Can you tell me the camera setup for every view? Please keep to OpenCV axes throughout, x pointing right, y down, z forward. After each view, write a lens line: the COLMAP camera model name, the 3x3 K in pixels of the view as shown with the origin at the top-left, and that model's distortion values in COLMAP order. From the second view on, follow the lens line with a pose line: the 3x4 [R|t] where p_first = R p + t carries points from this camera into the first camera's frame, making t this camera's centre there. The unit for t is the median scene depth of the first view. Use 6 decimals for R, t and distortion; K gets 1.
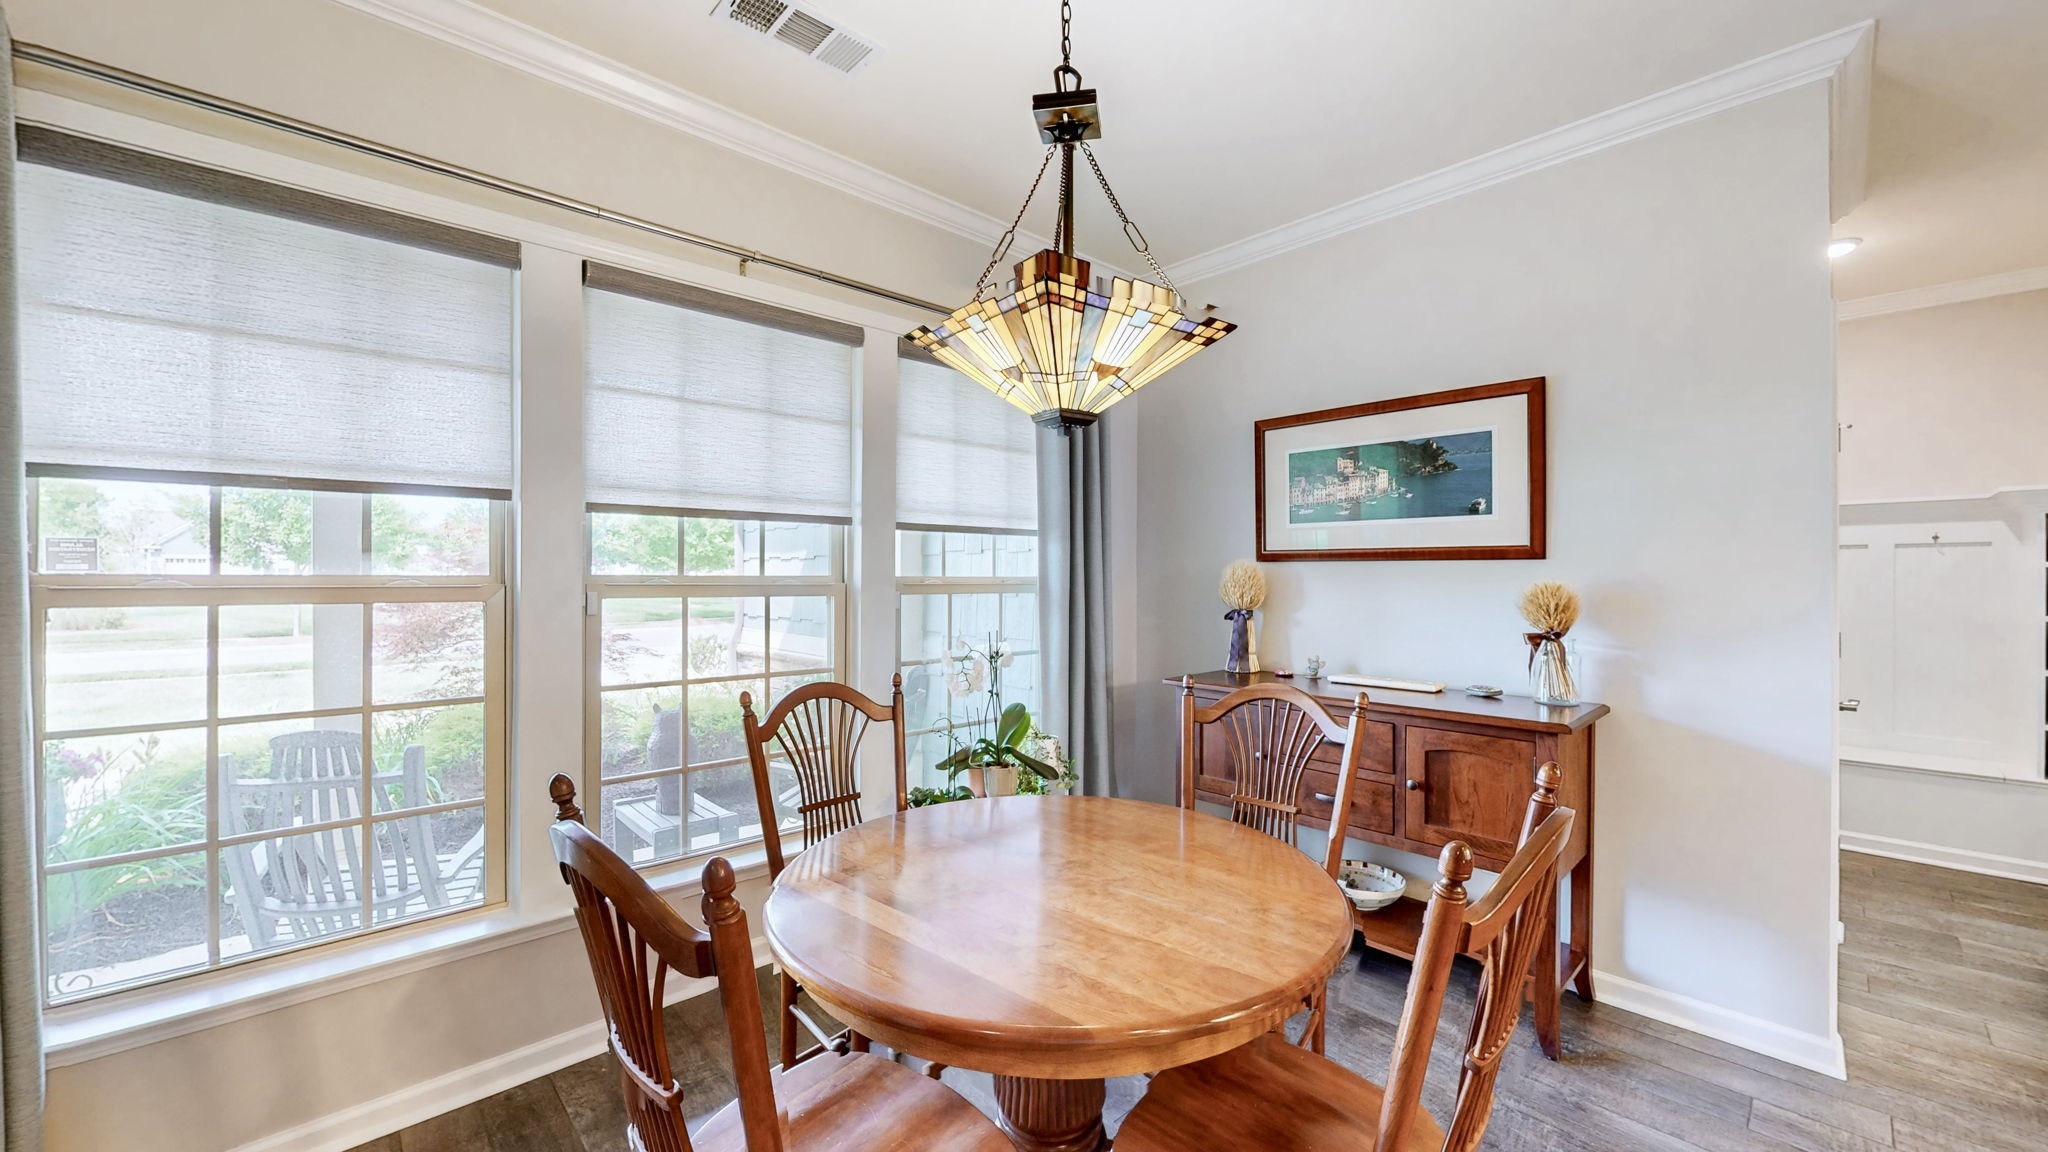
lens RADIAL K [[766.4, 0, 1021.6], [0, 766.4, 581.8], [0, 0, 1]] dist [0.000159, 0.000001]
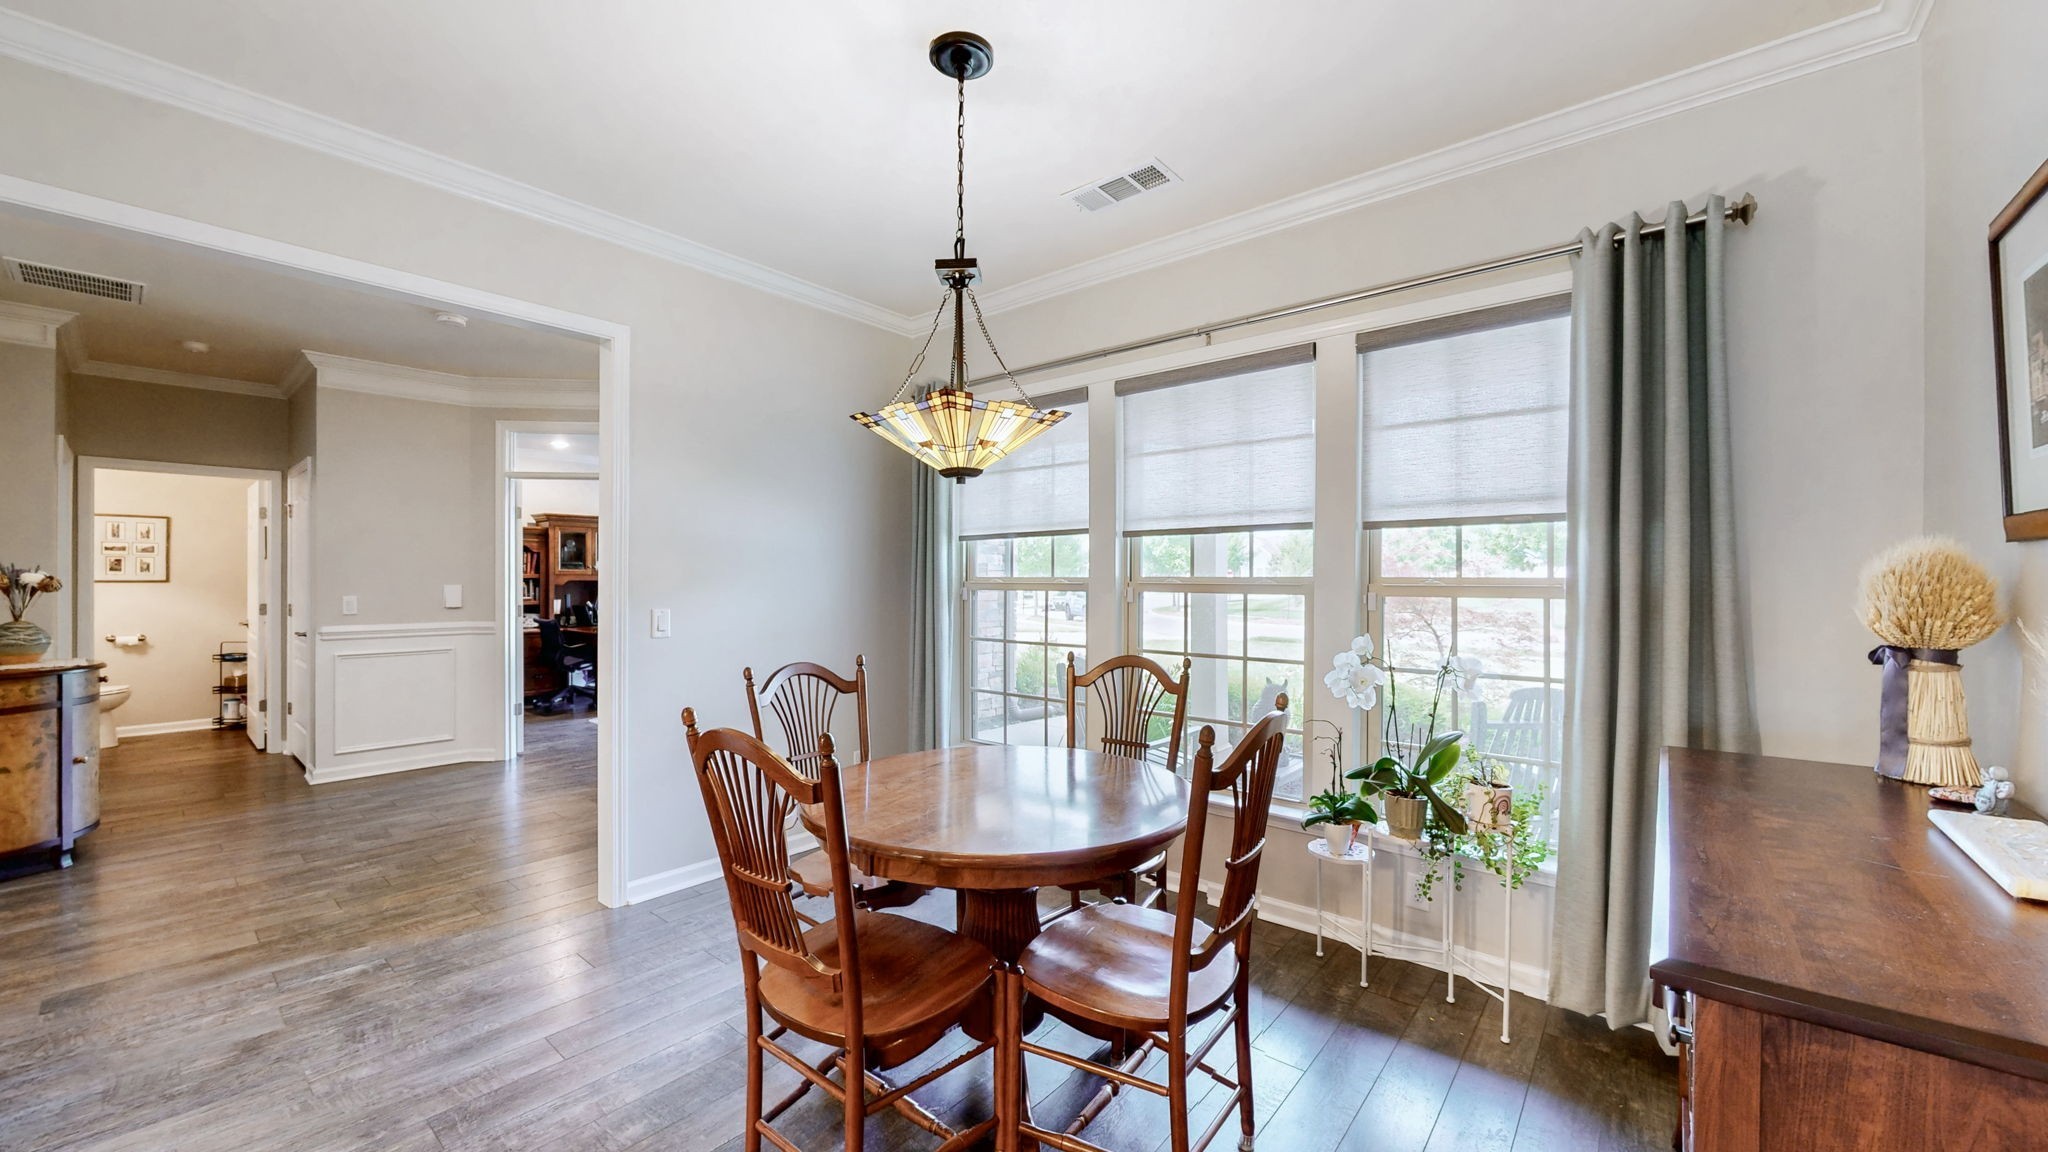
lens RADIAL K [[766.4, 0, 1021.6], [0, 766.4, 581.8], [0, 0, 1]] dist [0.000159, 0.000001]
pose [[0.139132, 0.002041, -0.990272, 0.999739], [-0.005484, 0.999984, 0.001290, -0.000019], [0.990259, 0.005251, 0.139141, 0.582405]]
